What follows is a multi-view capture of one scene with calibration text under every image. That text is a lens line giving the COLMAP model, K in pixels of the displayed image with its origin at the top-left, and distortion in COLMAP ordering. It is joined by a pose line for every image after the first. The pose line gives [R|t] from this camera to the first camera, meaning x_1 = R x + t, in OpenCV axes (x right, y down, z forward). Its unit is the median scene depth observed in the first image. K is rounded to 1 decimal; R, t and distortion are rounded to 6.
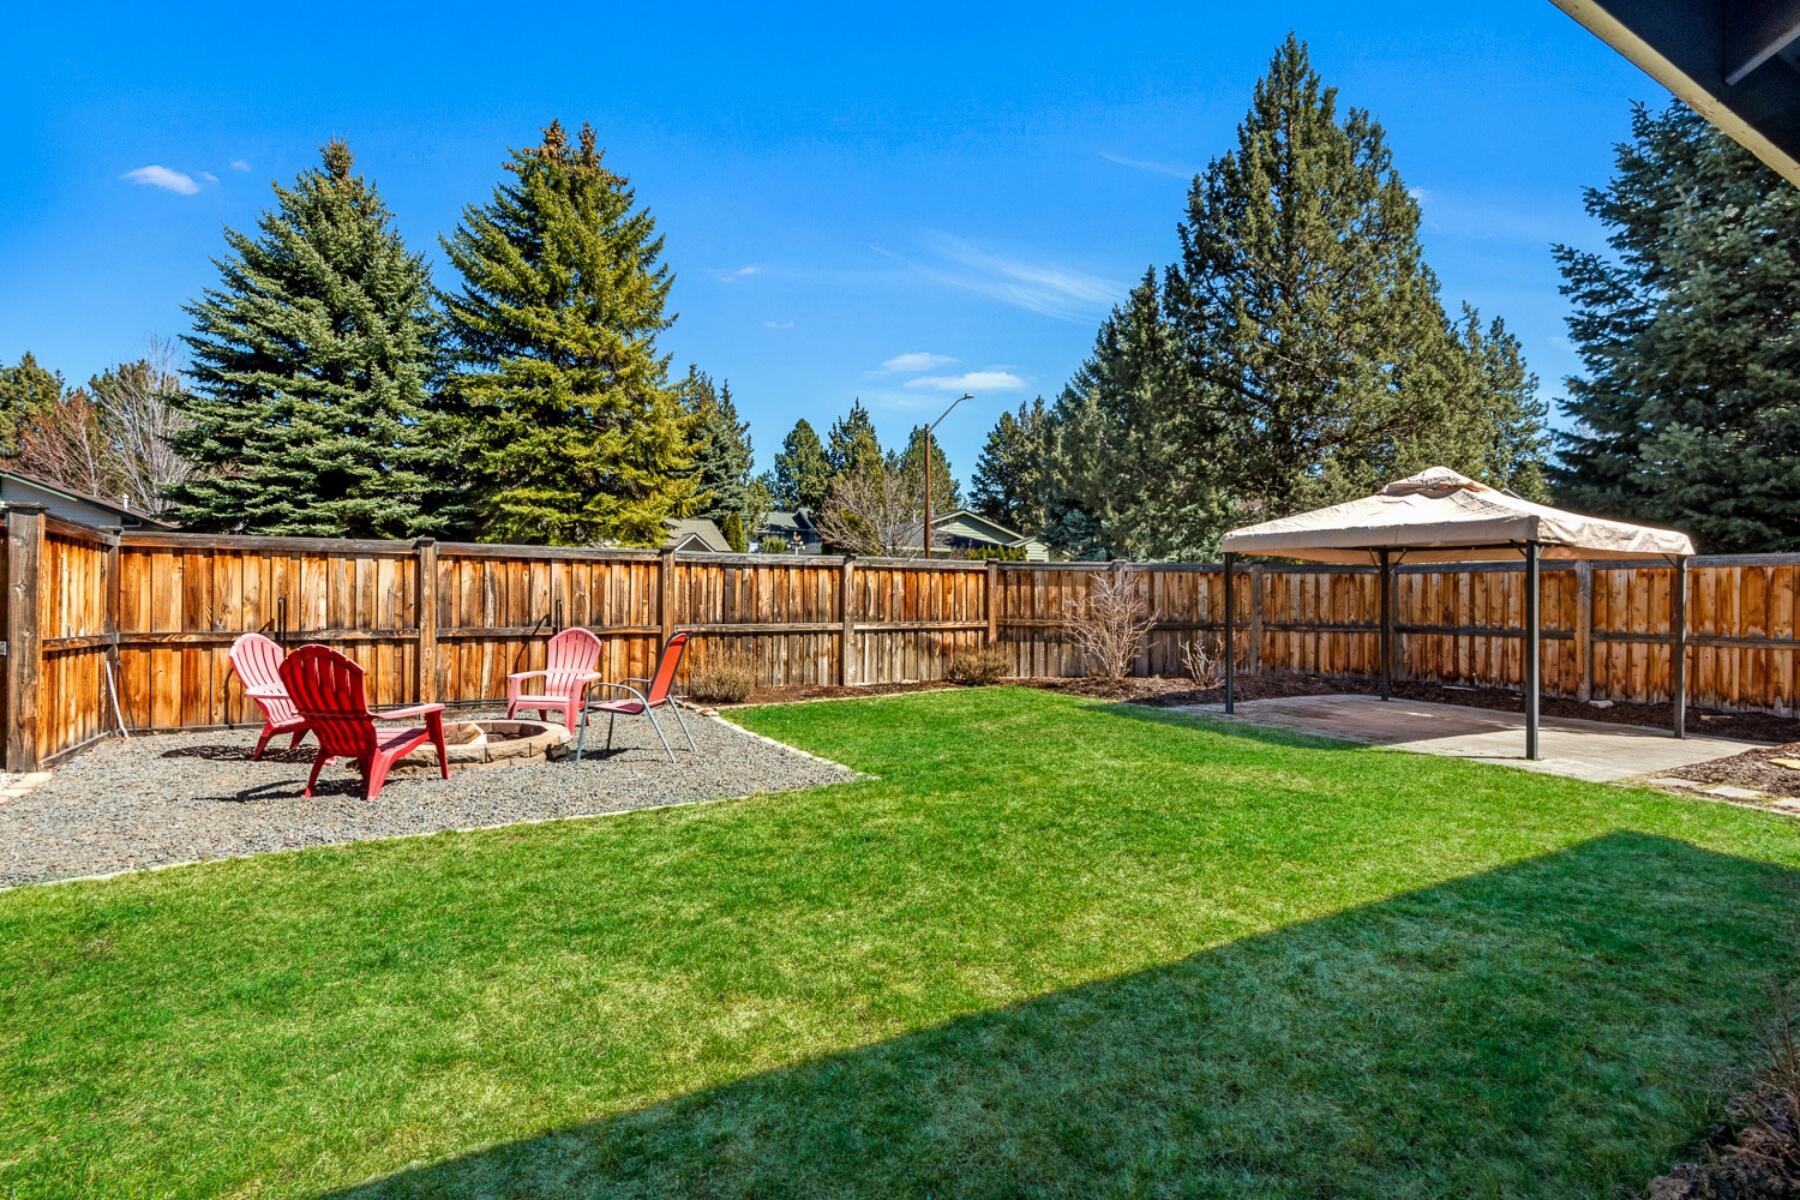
lens RADIAL K [[831.0, 0, 901.2], [0, 831.0, 591.1], [0, 0, 1]] dist [-0.001111, -0.003357]
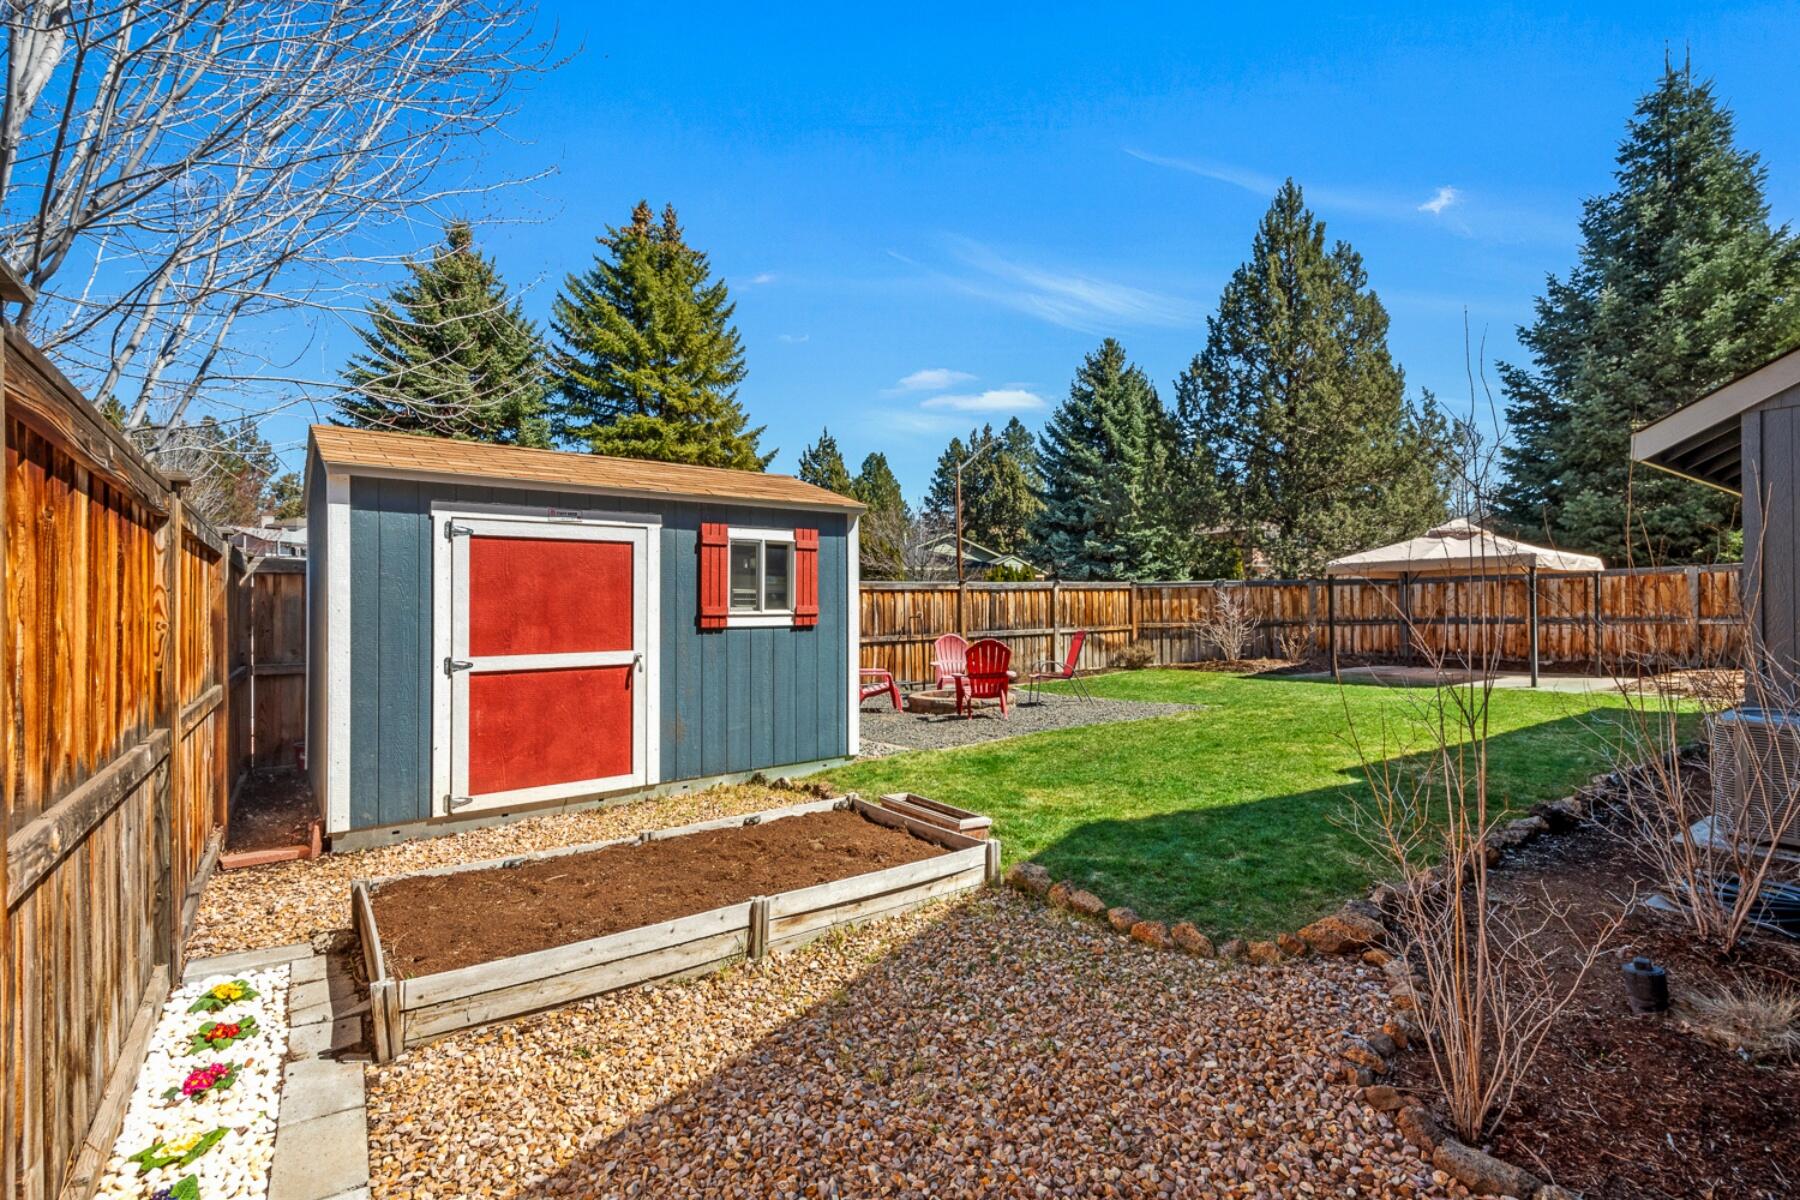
lens RADIAL K [[831.0, 0, 891.8], [0, 831.0, 610.7], [0, 0, 1]] dist [-0.001111, -0.003357]
pose [[0.993988, -0.028520, 0.105705, -0.471941], [0.028025, 0.999588, 0.006169, -0.008294], [-0.105837, -0.003170, 0.994378, -0.375620]]
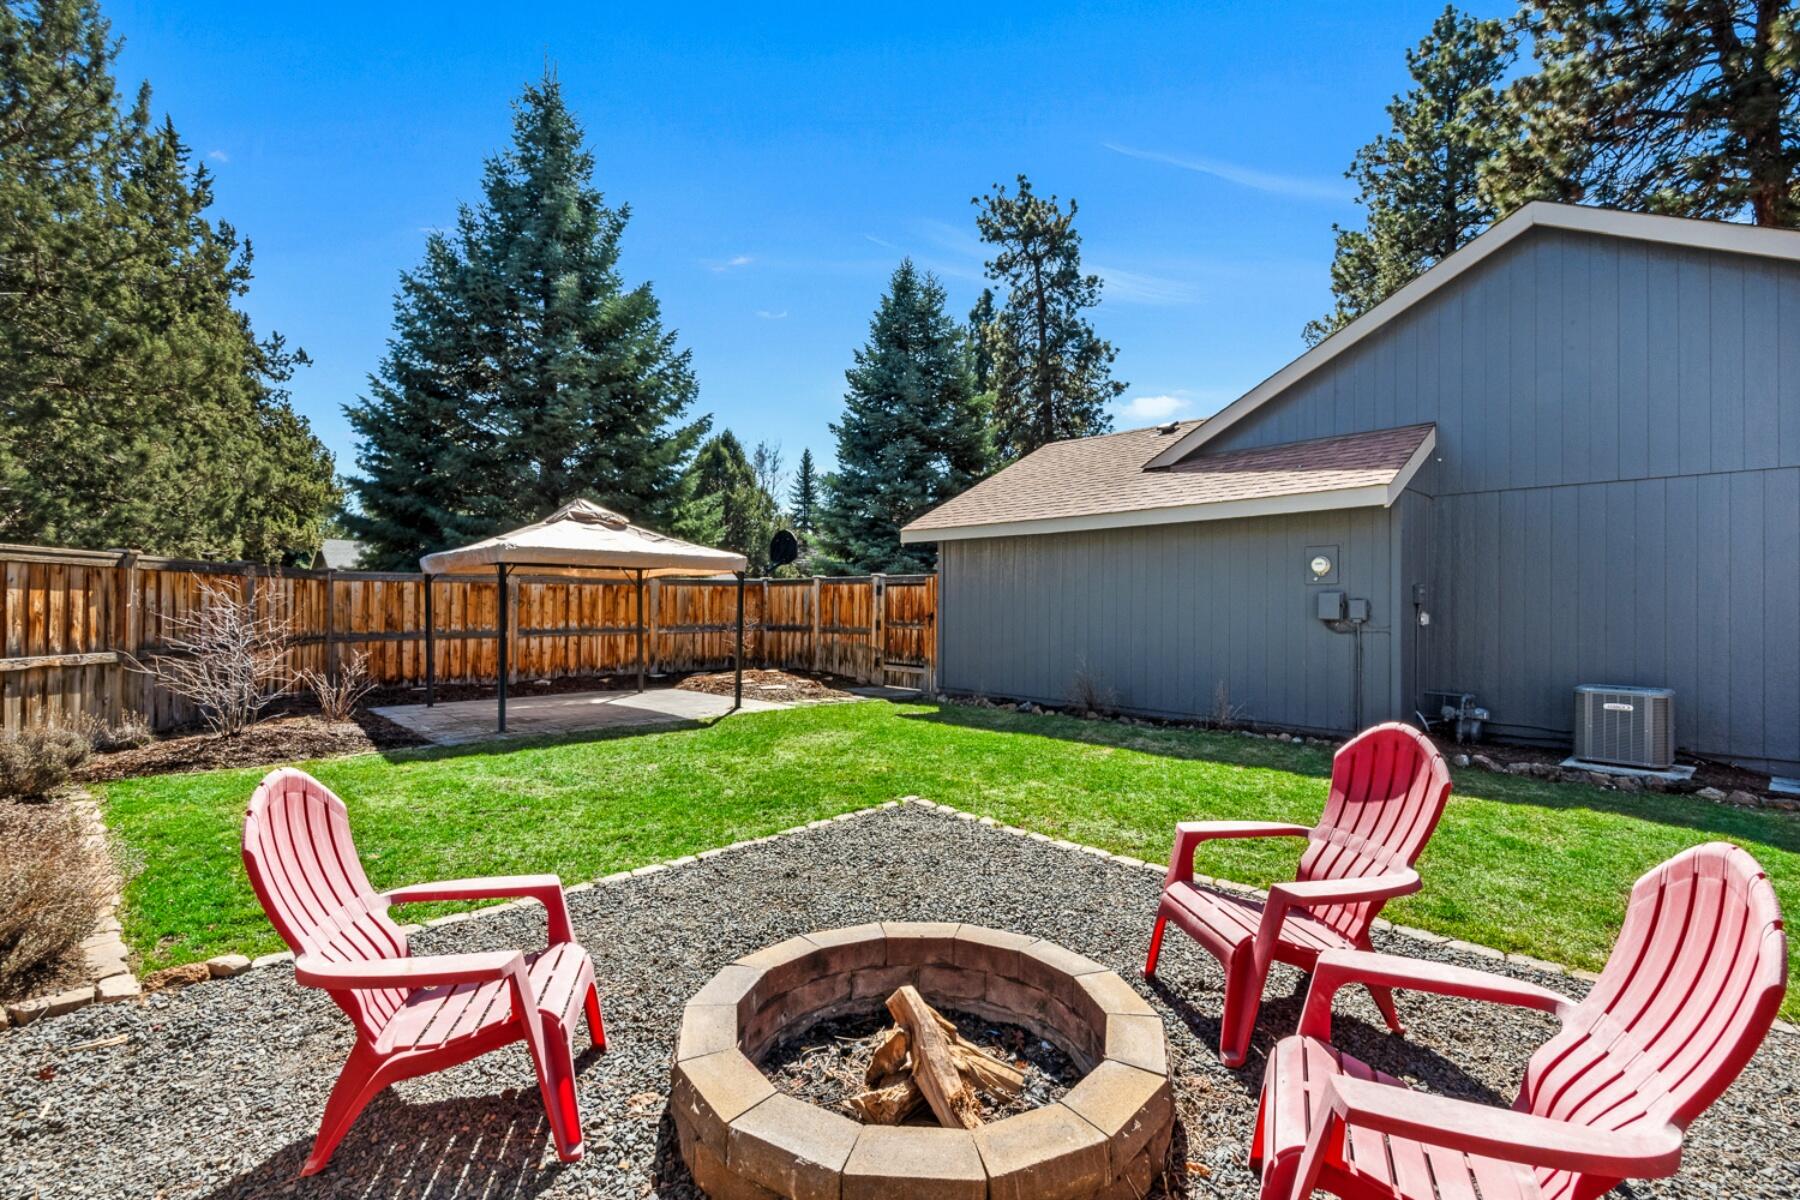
lens RADIAL K [[831.0, 0, 887.5], [0, 831.0, 604.4], [0, 0, 1]] dist [-0.001111, -0.003357]
pose [[-0.218588, -0.011010, 0.975755, -0.490439], [-0.008689, 0.999919, 0.009336, -0.007876], [-0.975779, -0.006437, -0.218666, 0.608527]]
